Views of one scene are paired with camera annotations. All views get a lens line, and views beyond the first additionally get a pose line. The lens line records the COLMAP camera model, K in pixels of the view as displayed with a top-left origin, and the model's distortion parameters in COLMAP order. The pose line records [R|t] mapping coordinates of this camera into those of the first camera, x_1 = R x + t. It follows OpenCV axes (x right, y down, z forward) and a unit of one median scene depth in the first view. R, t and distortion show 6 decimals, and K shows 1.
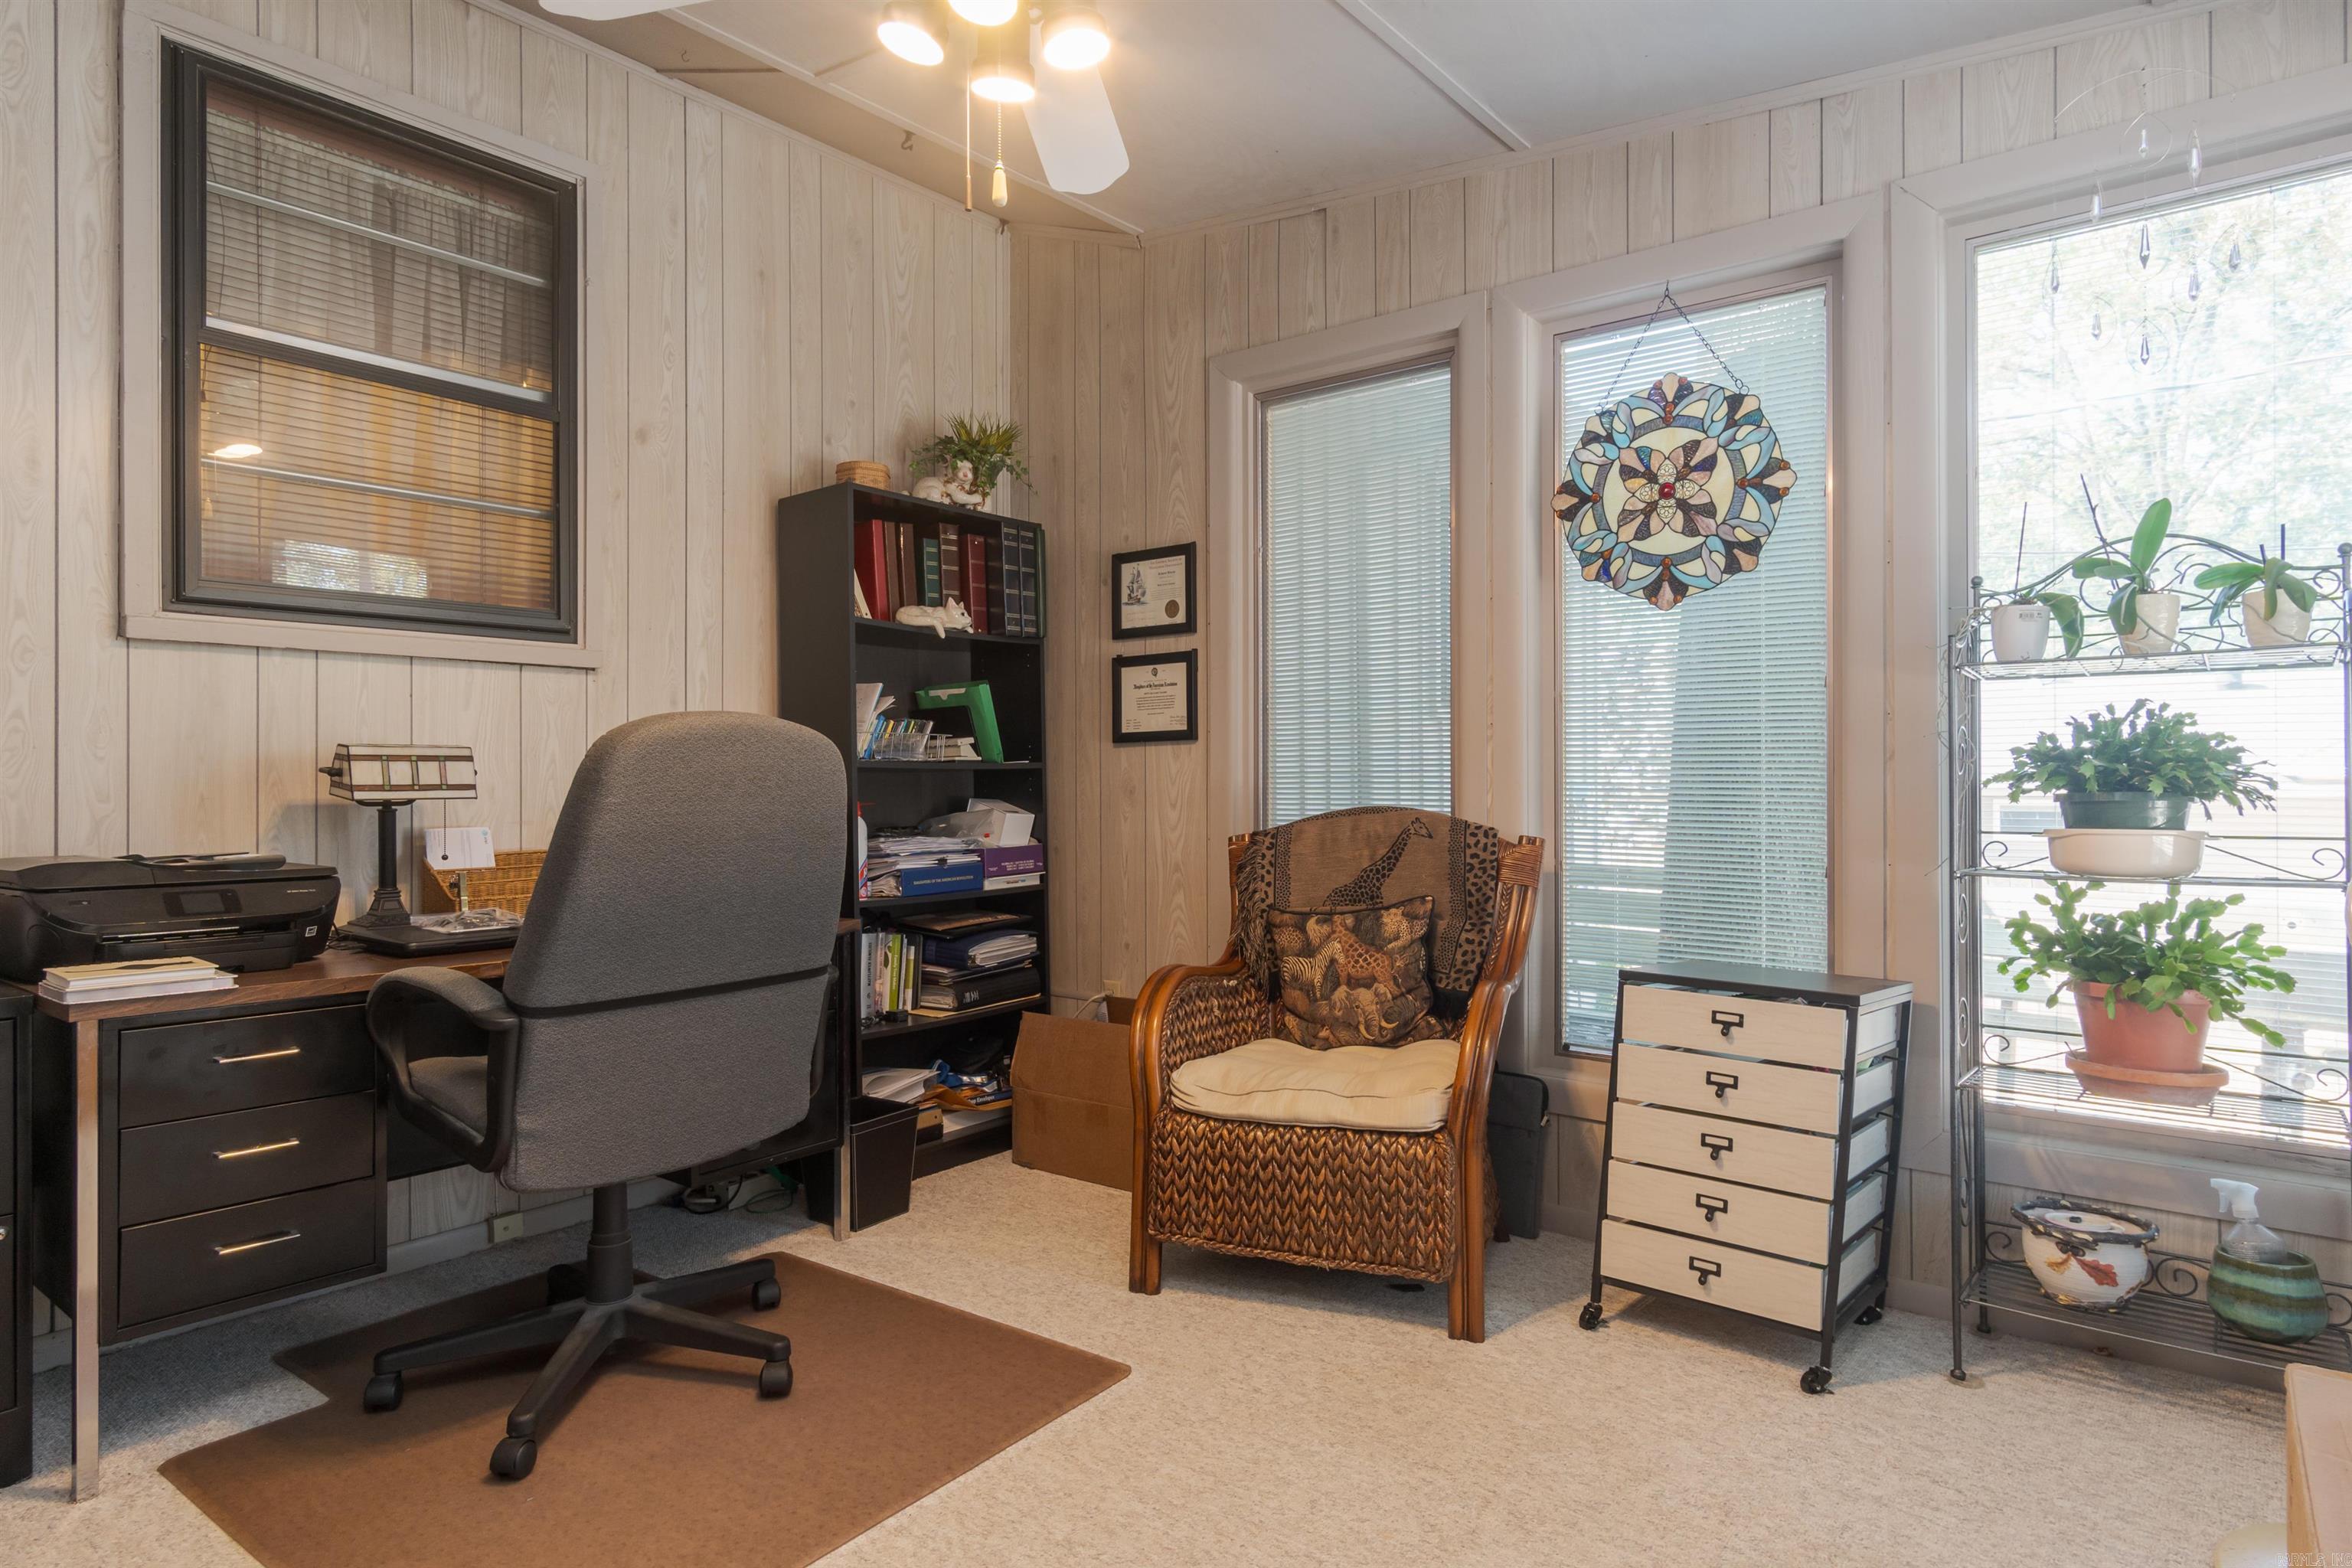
lens RADIAL K [[1340.9, 0, 1194.4], [0, 1340.9, 784.9], [0, 0, 1]] dist [0.007062, 0.001215]
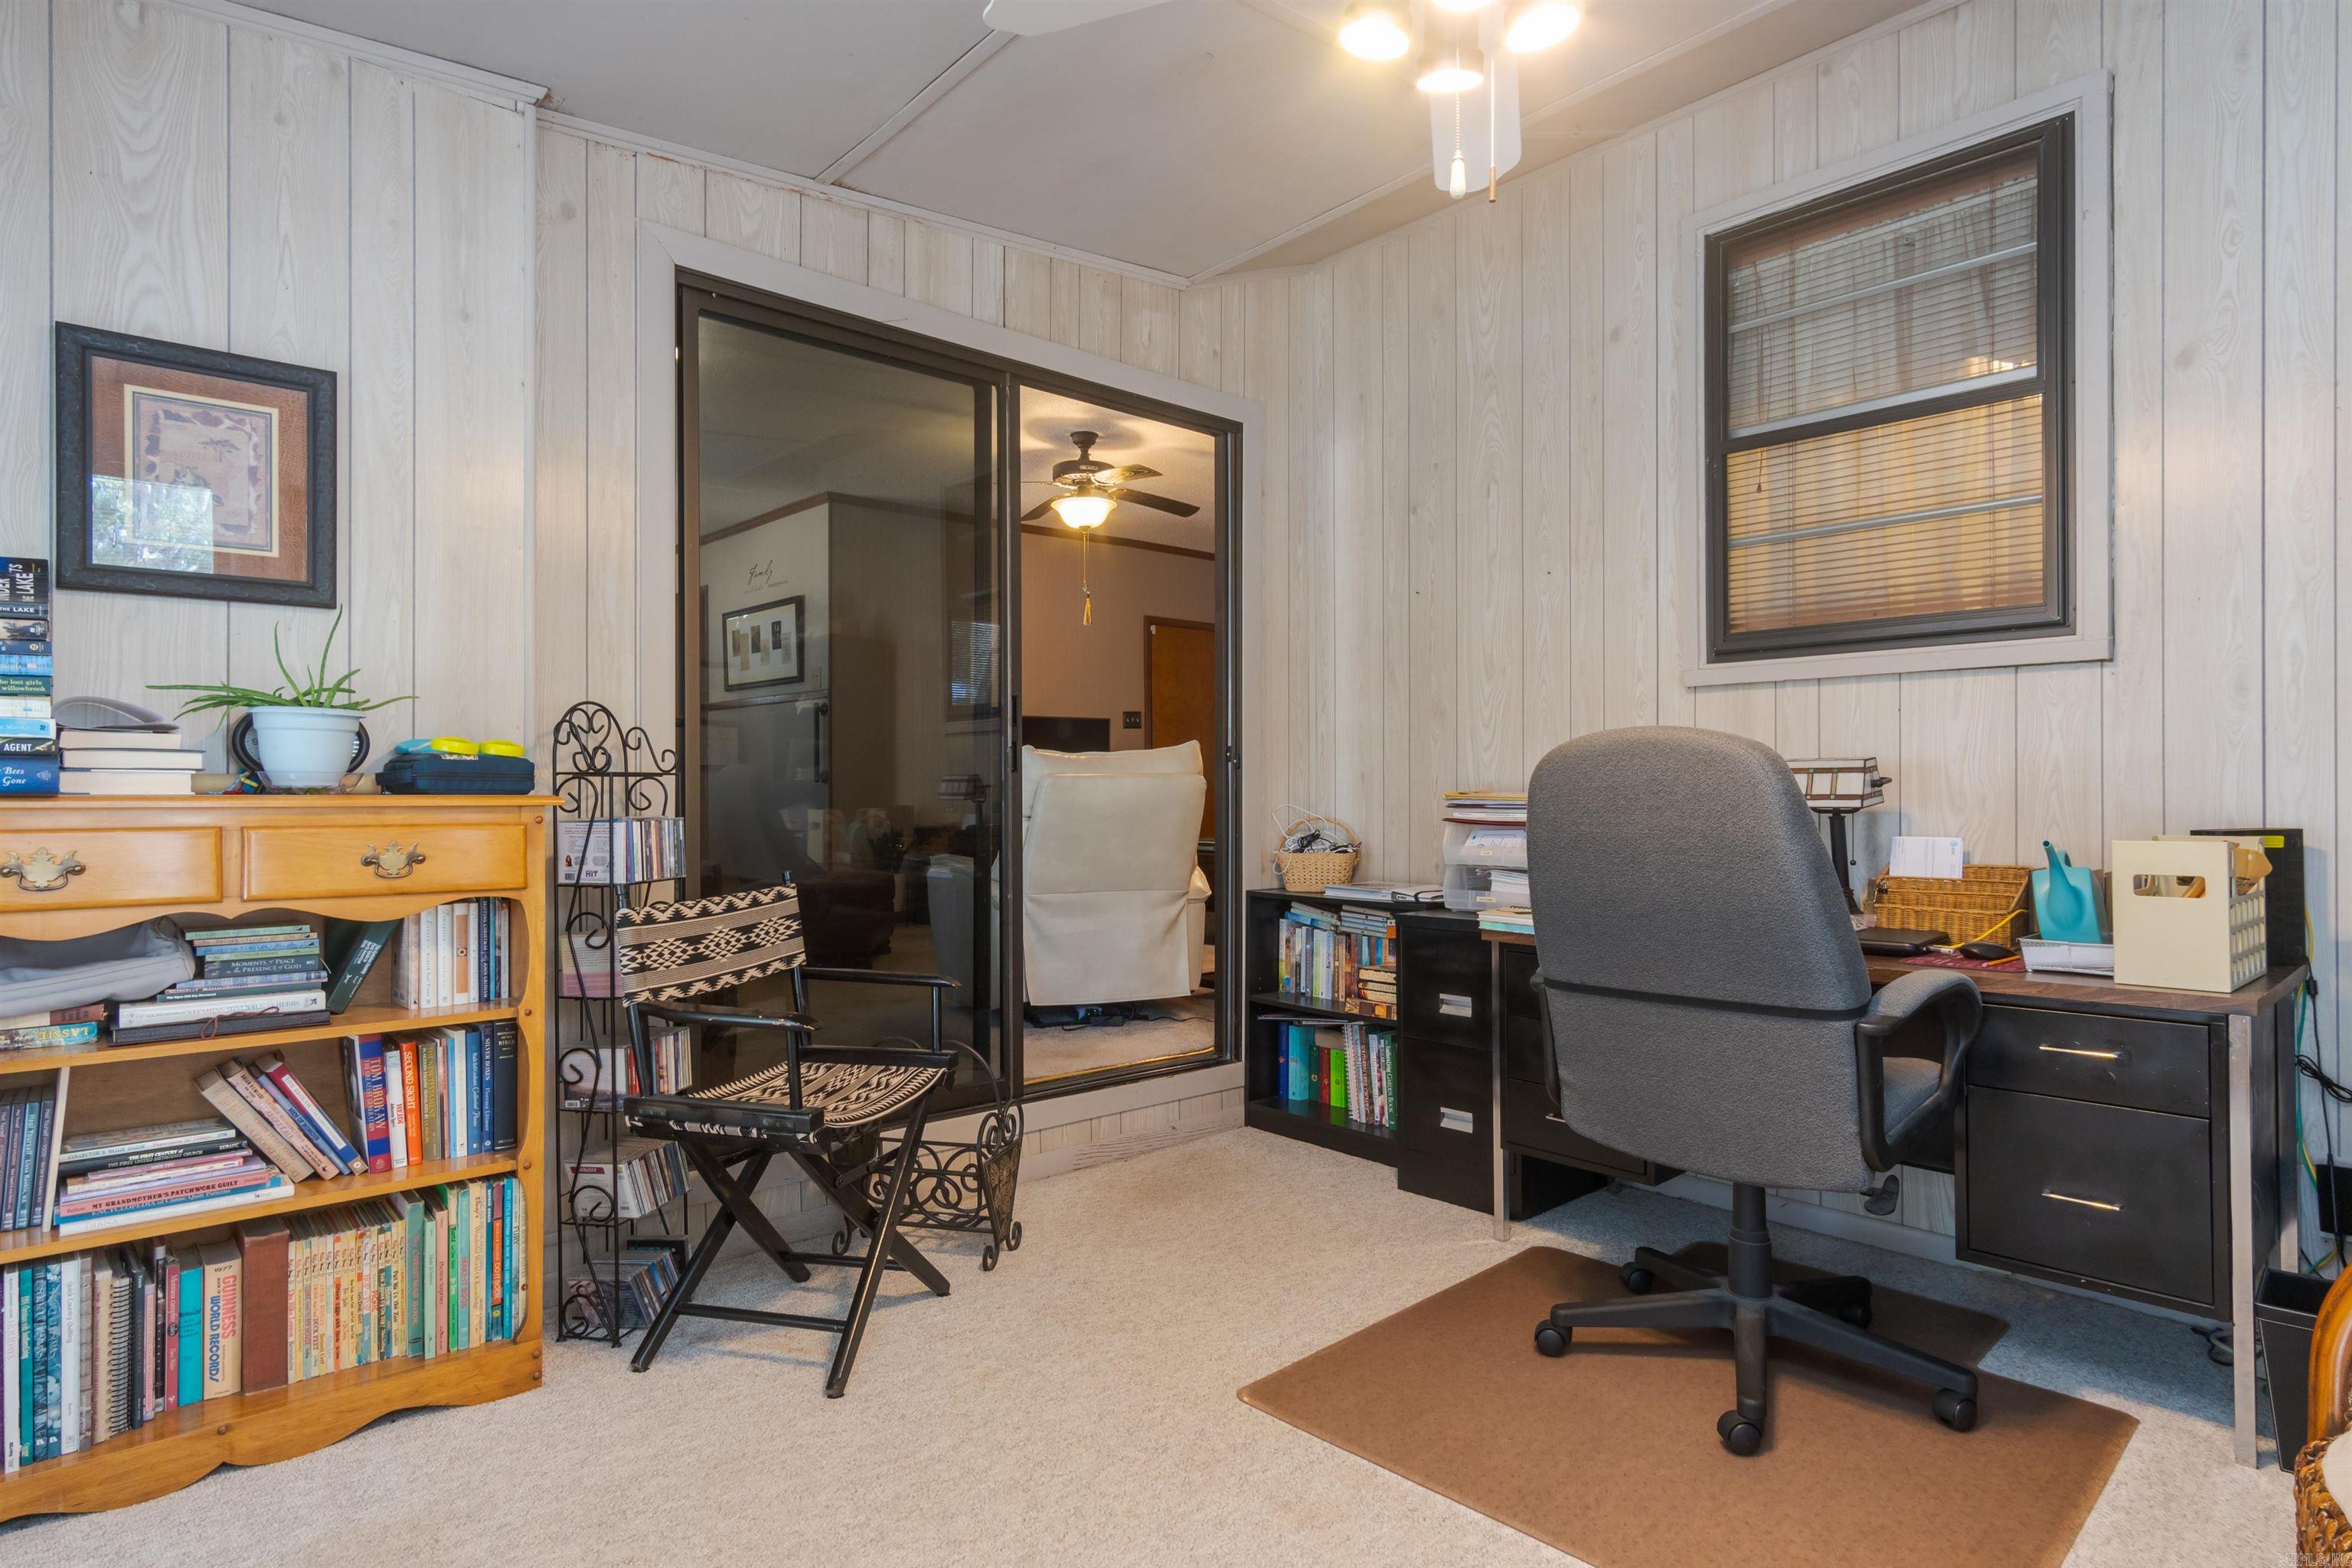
lens RADIAL K [[1292.2, 0, 1182.3], [0, 1292.2, 791.0], [0, 0, 1]] dist [-0.000768, 0.001763]
pose [[-0.186642, 0.005531, -0.982412, 0.489808], [0.001003, 0.999985, 0.005439, -0.008183], [0.982427, 0.000030, -0.186645, 0.597934]]
